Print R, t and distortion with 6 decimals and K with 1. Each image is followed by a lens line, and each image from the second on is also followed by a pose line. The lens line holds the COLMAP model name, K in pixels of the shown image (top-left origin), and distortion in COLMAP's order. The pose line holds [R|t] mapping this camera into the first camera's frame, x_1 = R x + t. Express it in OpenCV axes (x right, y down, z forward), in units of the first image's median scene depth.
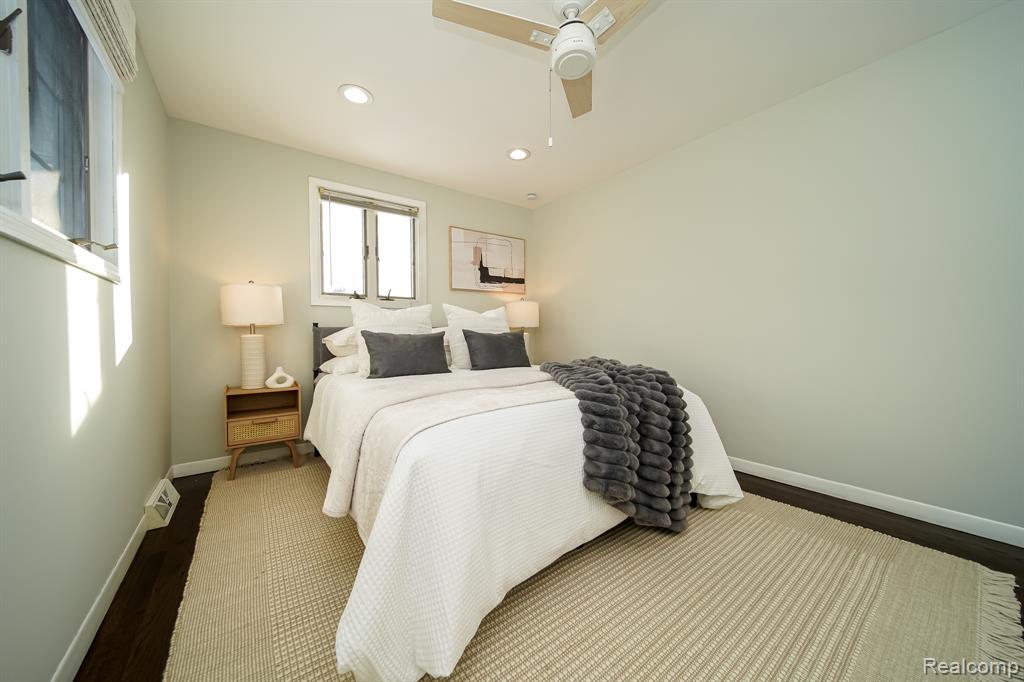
lens RADIAL K [[363.1, 0, 511.2], [0, 363.1, 342.6], [0, 0, 1]] dist [-0.000246, -0.000021]
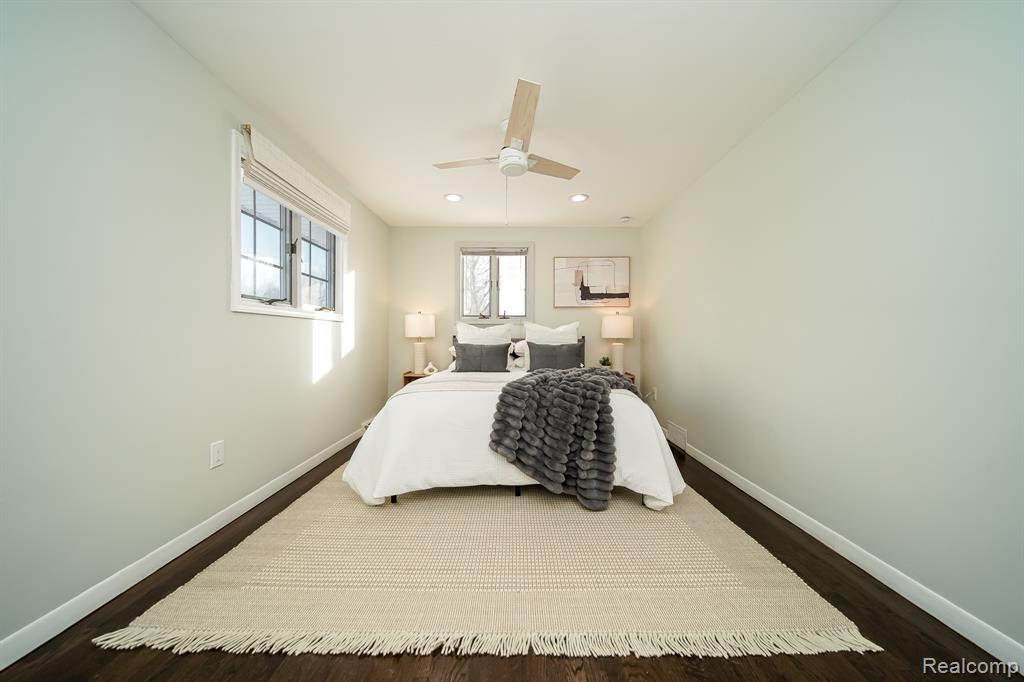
lens RADIAL K [[363.1, 0, 511.2], [0, 363.1, 342.6], [0, 0, 1]] dist [-0.000246, -0.000021]
pose [[0.803299, 0.019936, -0.595242, 0.510097], [-0.023037, 0.999732, 0.002394, -0.028372], [0.595130, 0.011790, 0.803543, -0.097936]]
